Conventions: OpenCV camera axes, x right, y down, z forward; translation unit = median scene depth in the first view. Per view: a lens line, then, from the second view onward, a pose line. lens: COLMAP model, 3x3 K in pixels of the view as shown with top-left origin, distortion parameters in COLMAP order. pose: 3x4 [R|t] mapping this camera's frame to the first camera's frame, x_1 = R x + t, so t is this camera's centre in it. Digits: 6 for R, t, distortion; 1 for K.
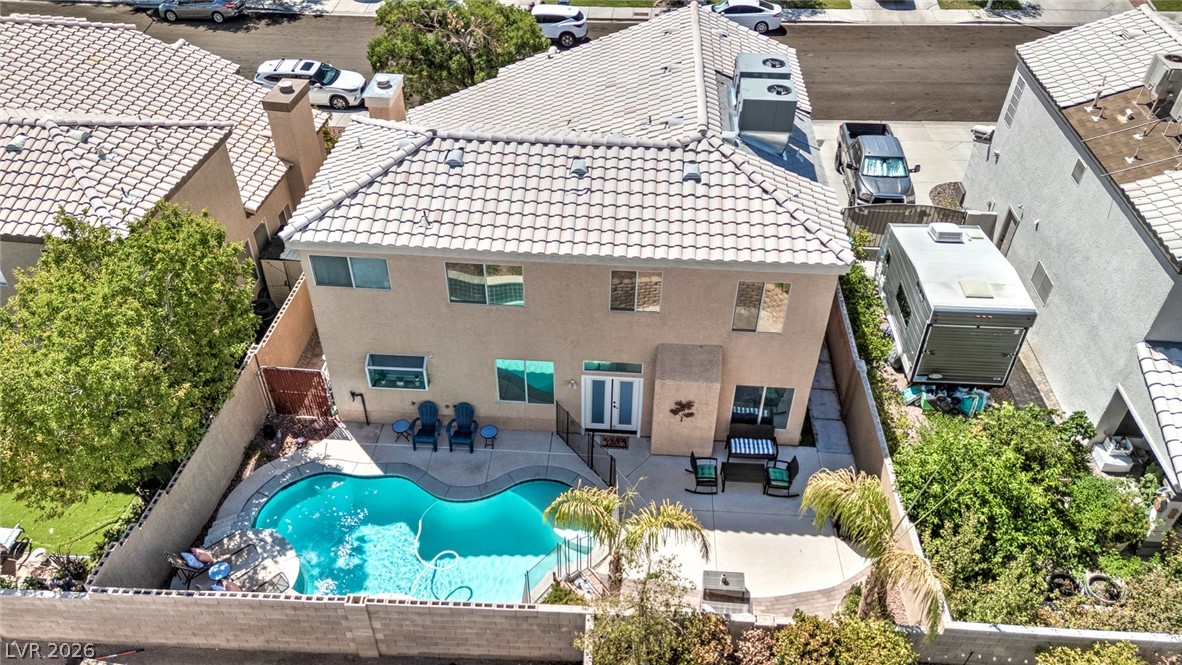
lens RADIAL K [[870.2, 0, 590.4], [0, 870.2, 341.4], [0, 0, 1]] dist [0.085359, -0.090783]
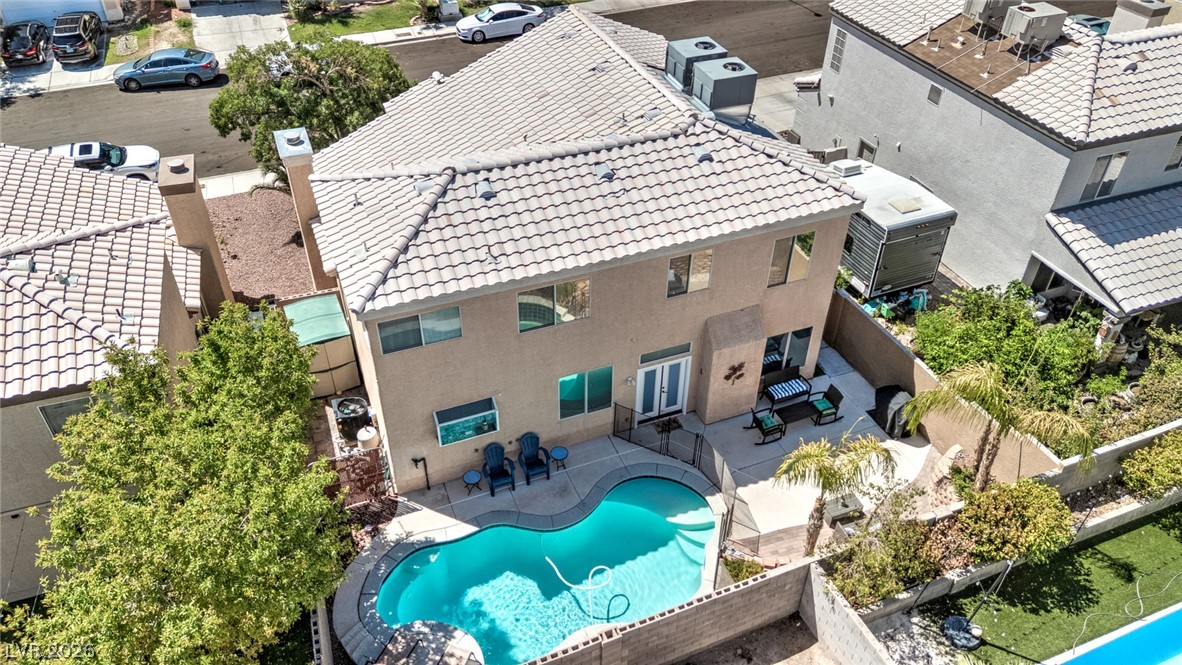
lens RADIAL K [[870.2, 0, 590.4], [0, 870.2, 341.4], [0, 0, 1]] dist [0.085359, -0.090783]
pose [[0.900365, -0.274086, 0.337963, -0.393199], [0.277933, 0.959849, 0.037990, -0.047488], [-0.334806, 0.059726, 0.940392, 0.049214]]
